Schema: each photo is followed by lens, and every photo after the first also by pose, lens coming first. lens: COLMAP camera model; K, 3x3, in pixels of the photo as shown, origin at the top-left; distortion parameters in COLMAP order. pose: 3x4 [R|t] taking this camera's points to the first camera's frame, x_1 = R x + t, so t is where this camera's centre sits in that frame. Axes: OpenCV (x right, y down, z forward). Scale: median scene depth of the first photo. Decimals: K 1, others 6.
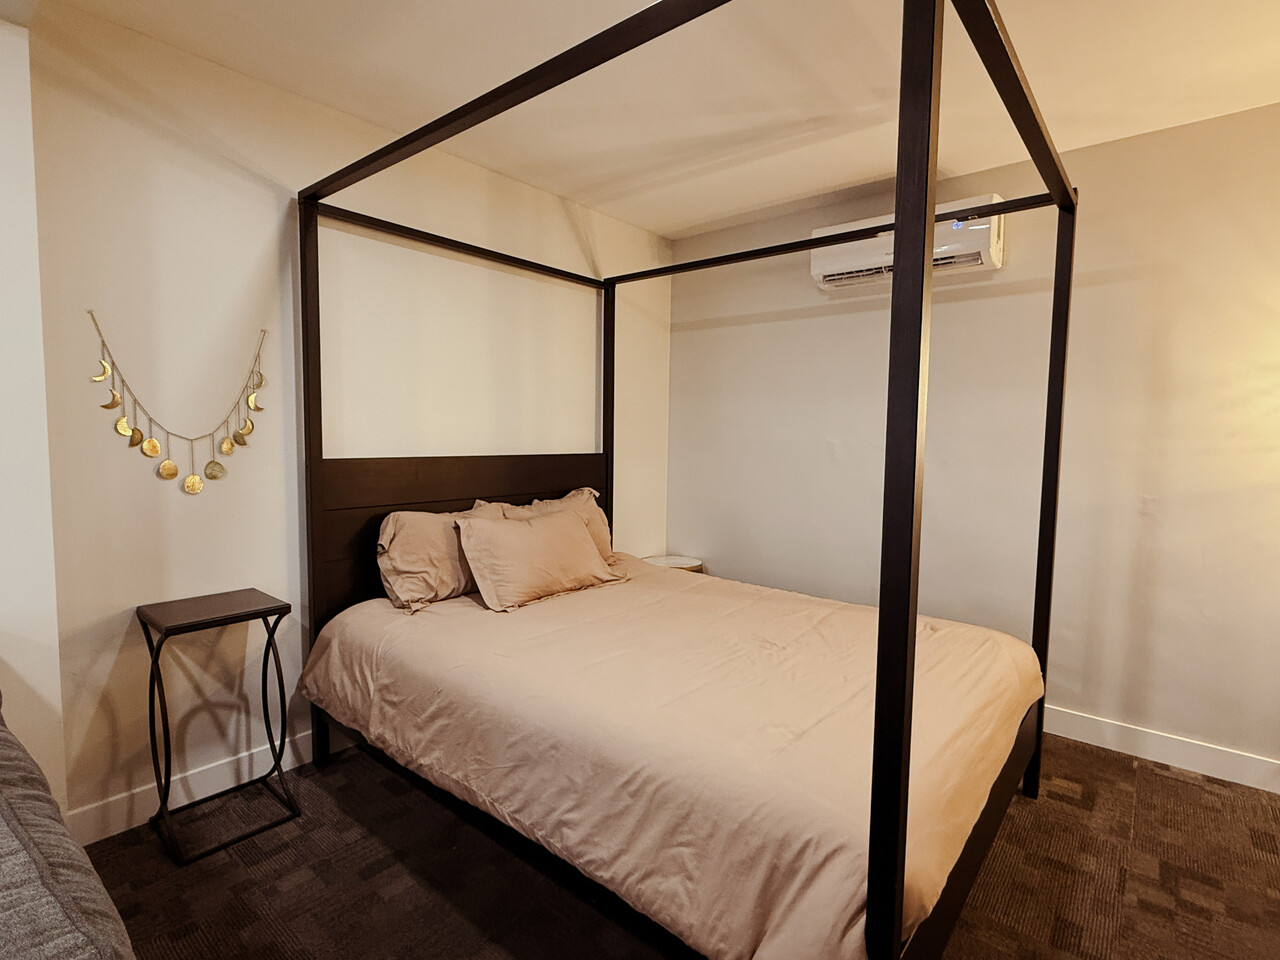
lens RADIAL K [[629.6, 0, 636.9], [0, 629.6, 477.8], [0, 0, 1]] dist [0.004295, -0.004857]
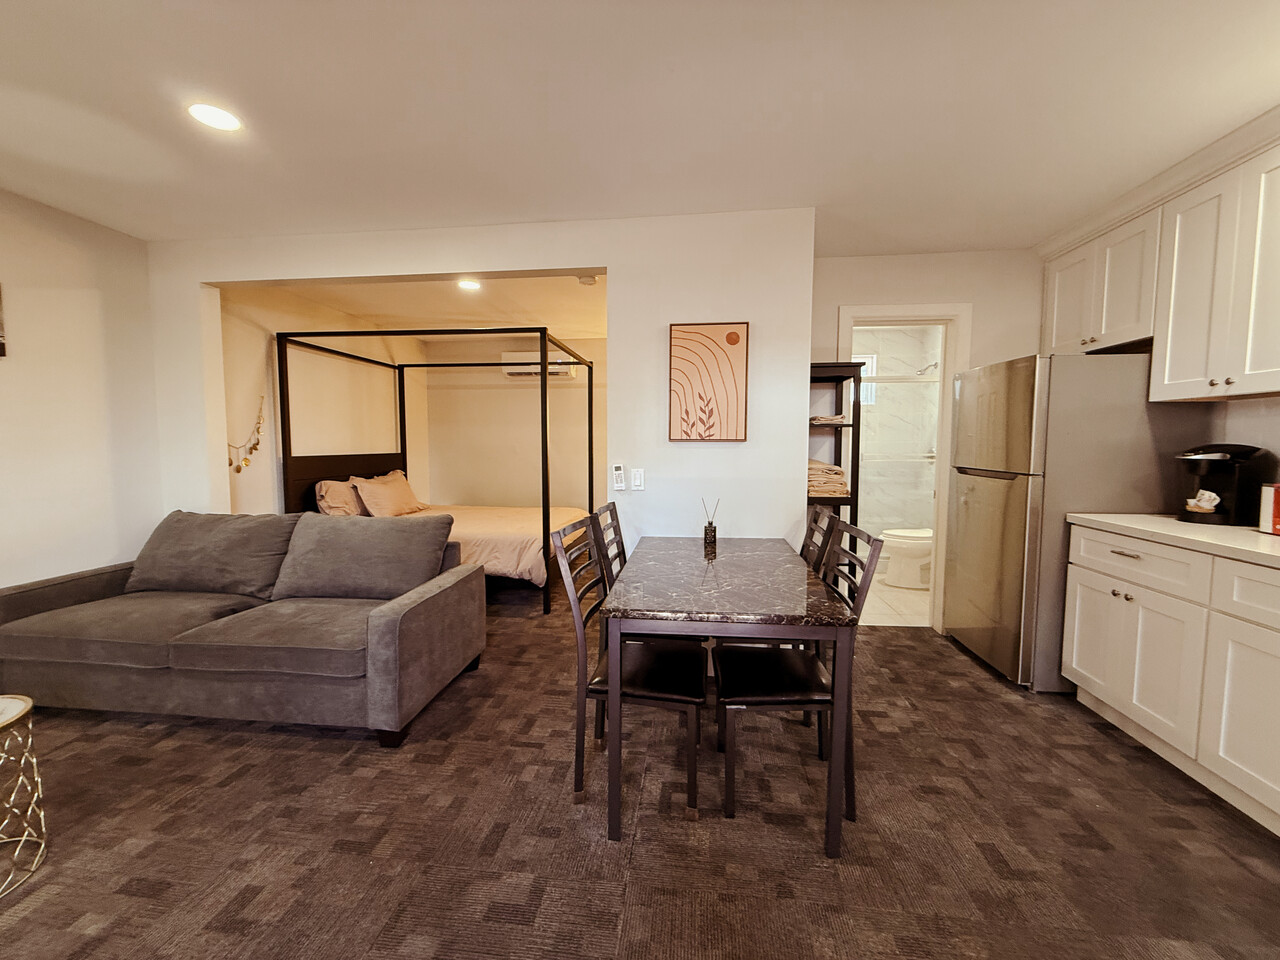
lens RADIAL K [[510.1, 0, 634.6], [0, 510.1, 477.7], [0, 0, 1]] dist [0.000868, 0.000182]
pose [[0.837399, -0.052052, 0.544108, -0.401450], [0.050971, 0.998554, 0.017081, 0.061837], [-0.544211, 0.013430, 0.838841, -0.930403]]
